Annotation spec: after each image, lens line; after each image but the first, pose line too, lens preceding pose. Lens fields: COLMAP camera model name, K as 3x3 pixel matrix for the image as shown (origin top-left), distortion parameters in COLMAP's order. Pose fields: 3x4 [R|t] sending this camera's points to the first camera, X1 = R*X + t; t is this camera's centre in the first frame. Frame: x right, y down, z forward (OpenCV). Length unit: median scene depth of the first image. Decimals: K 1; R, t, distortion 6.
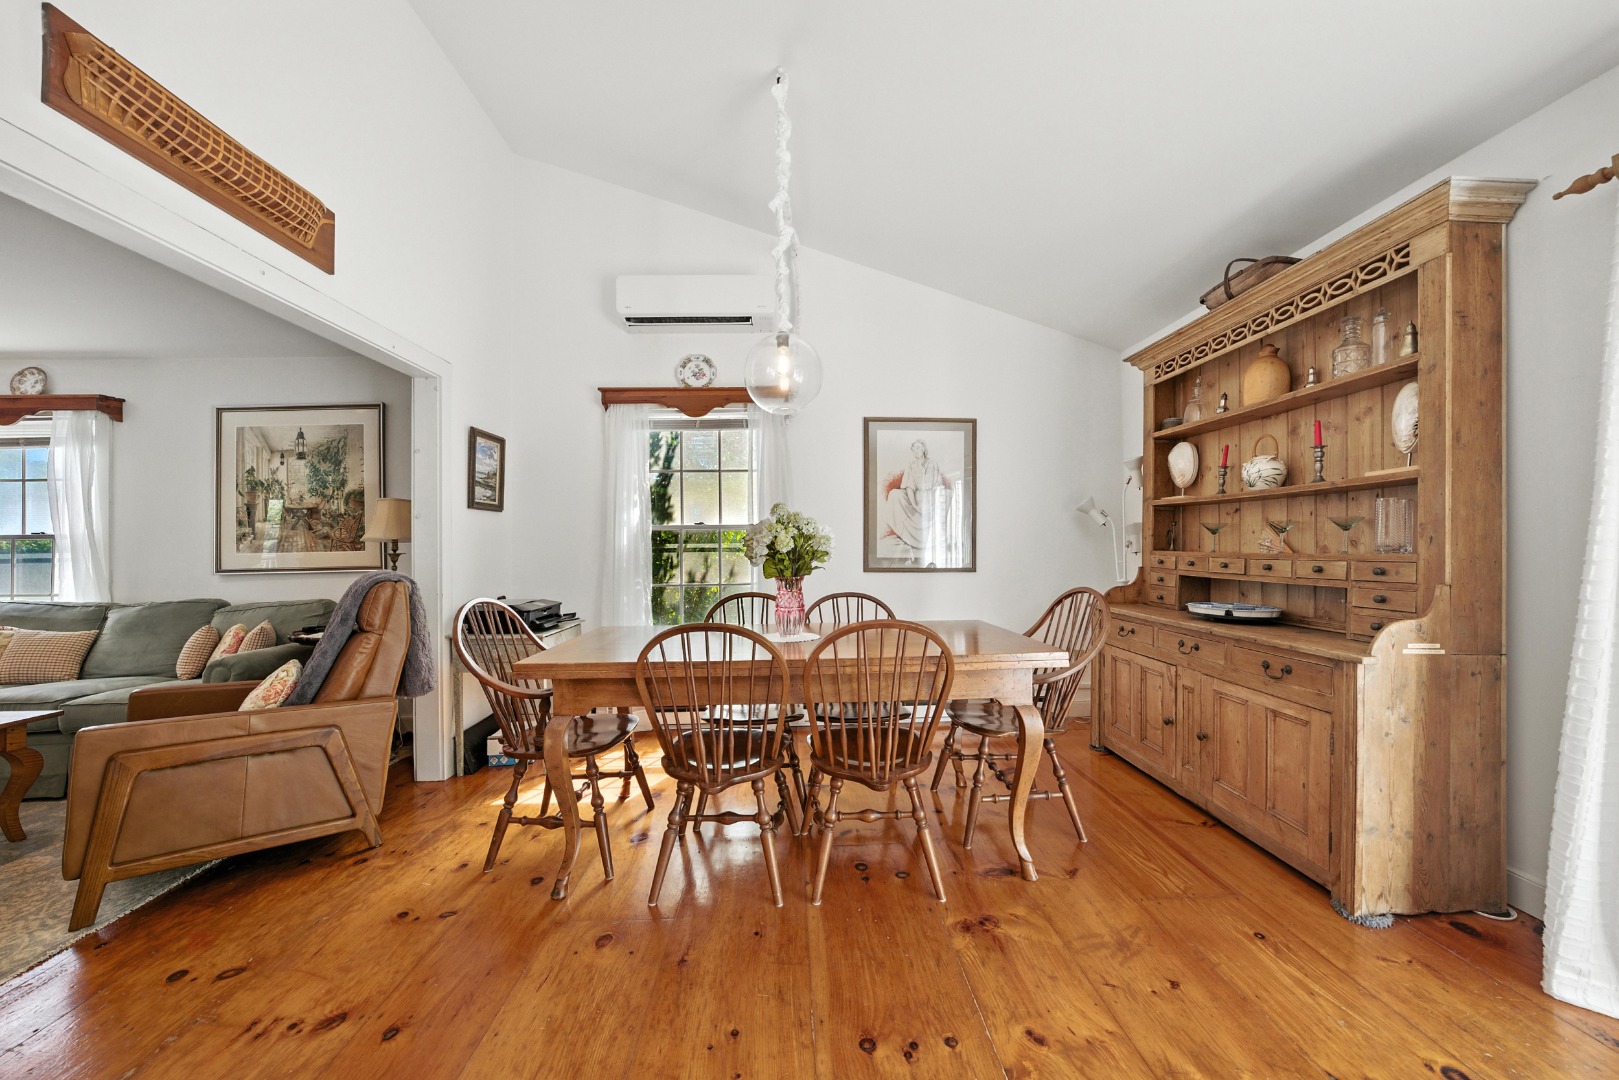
lens RADIAL K [[569.8, 0, 800.8], [0, 569.8, 534.2], [0, 0, 1]] dist [-0.019675, 0.003615]
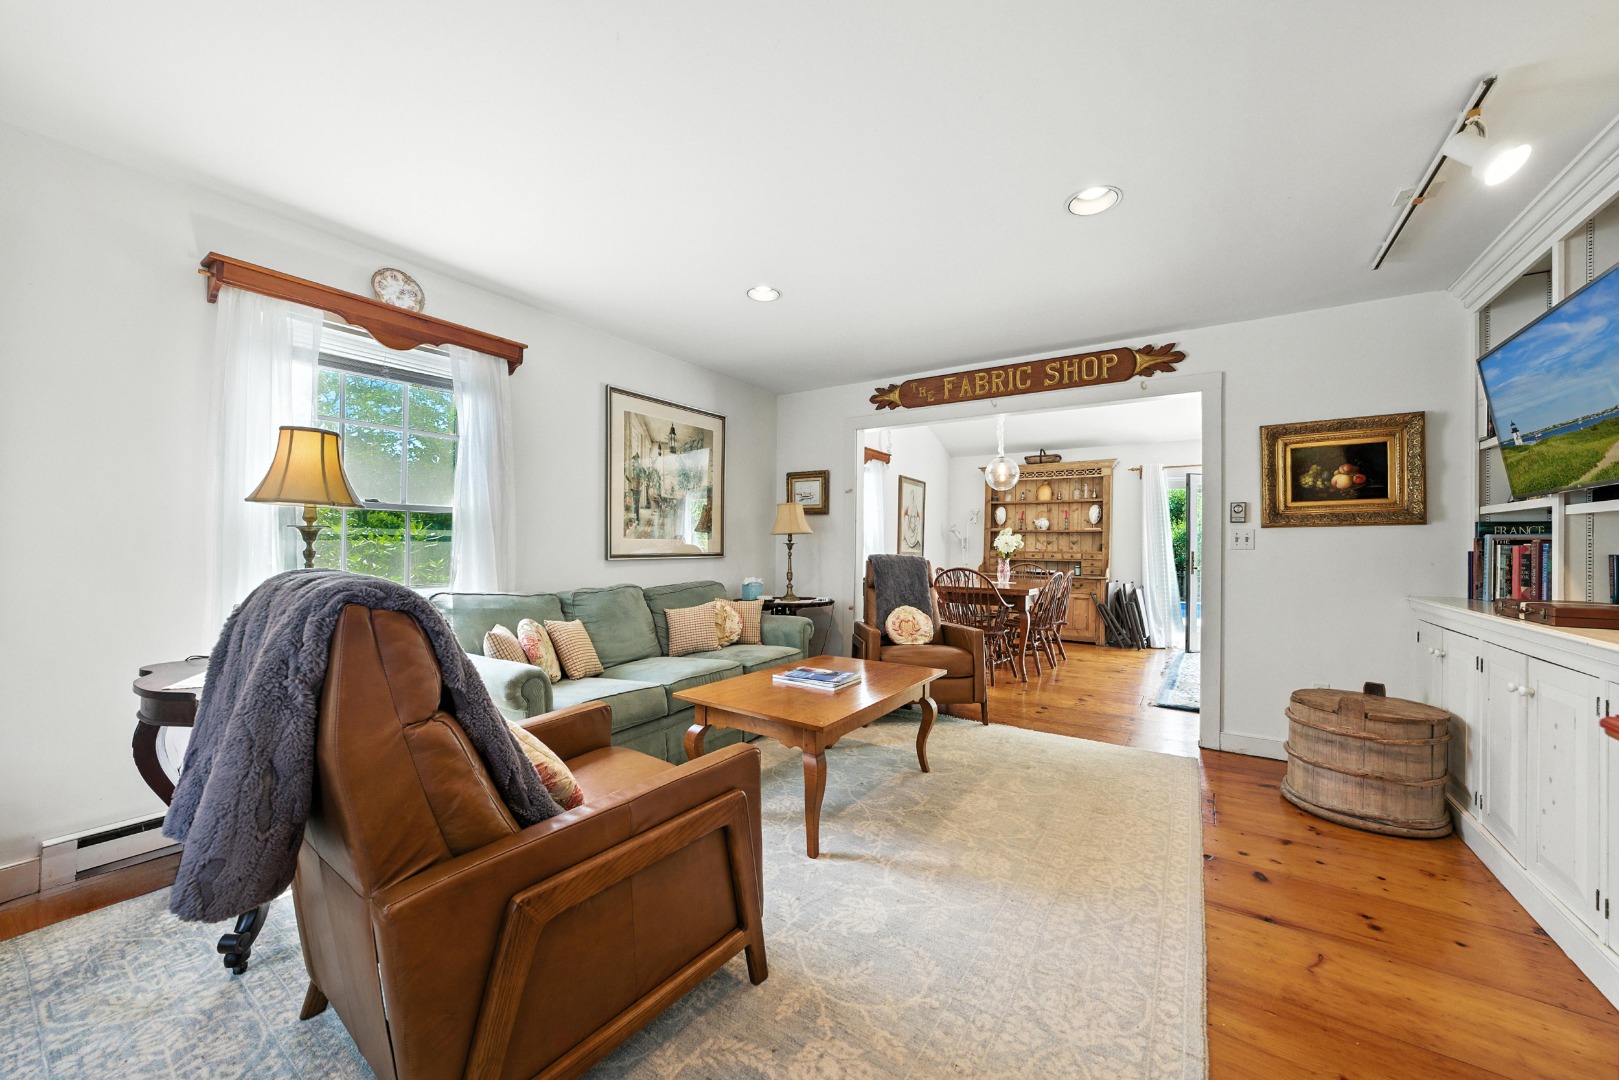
lens RADIAL K [[569.8, 0, 807.4], [0, 569.8, 541.9], [0, 0, 1]] dist [-0.019675, 0.003615]
pose [[0.602290, 0.026387, 0.797841, -1.675158], [-0.038526, 0.999250, -0.003965, 0.032871], [-0.797347, -0.028350, 0.602855, 0.138008]]
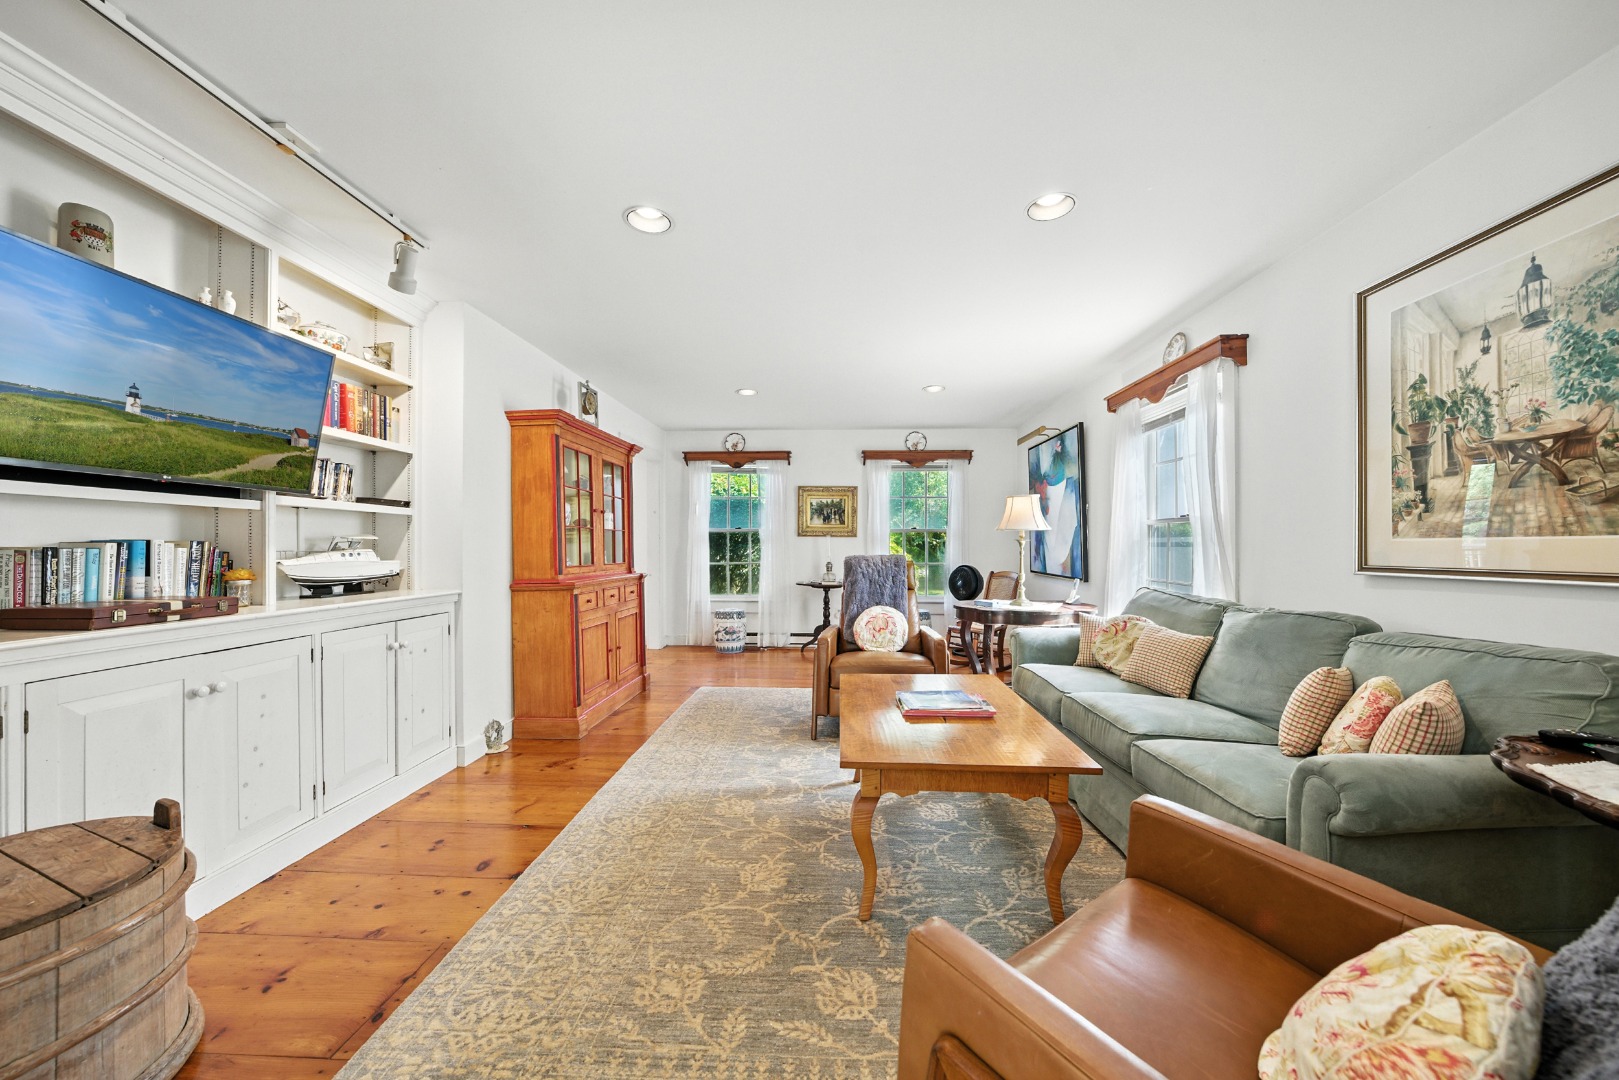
lens RADIAL K [[569.8, 0, 794.7], [0, 569.8, 542.0], [0, 0, 1]] dist [-0.019675, 0.003615]
pose [[-0.089750, 0.016546, -0.995827, -0.417184], [0.022483, 0.999641, 0.014583, 0.016797], [0.995711, -0.021080, -0.090090, 0.477195]]
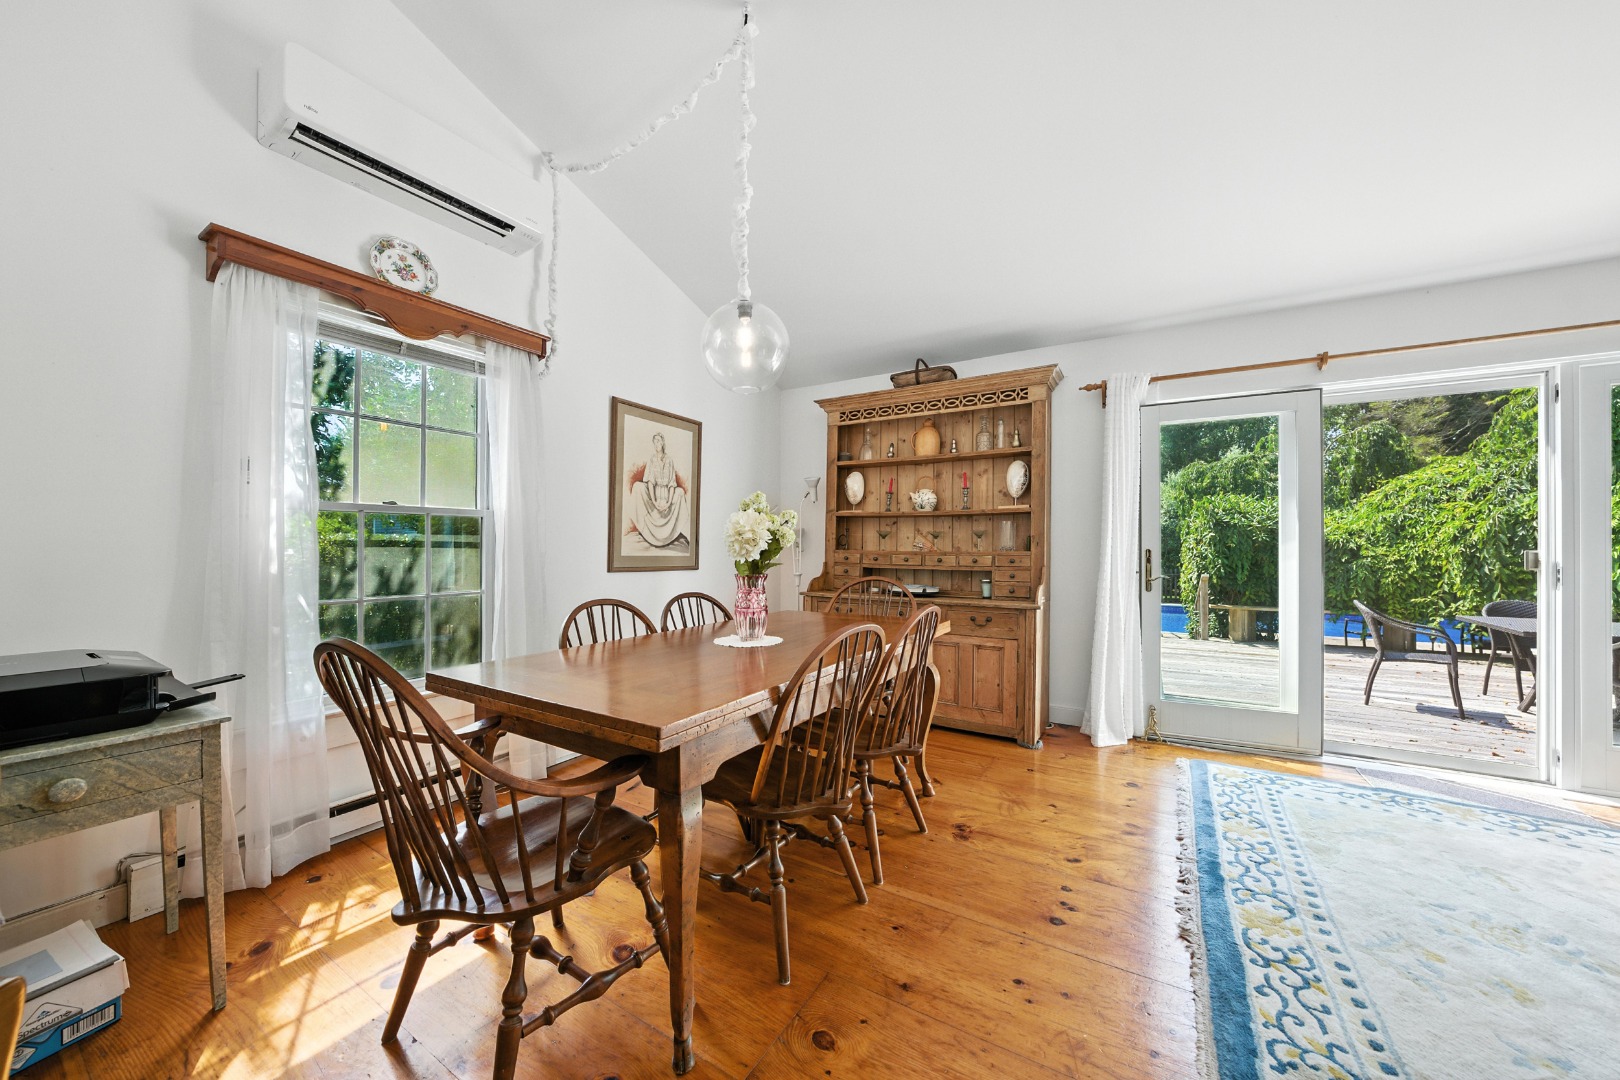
lens RADIAL K [[570.1, 0, 810.7], [0, 570.1, 539.6], [0, 0, 1]] dist [-0.019675, 0.003615]
pose [[0.555784, 0.022762, 0.831015, -0.484935], [-0.025422, 0.999623, -0.010378, 0.018108], [-0.830938, -0.015358, 0.556153, 0.280850]]
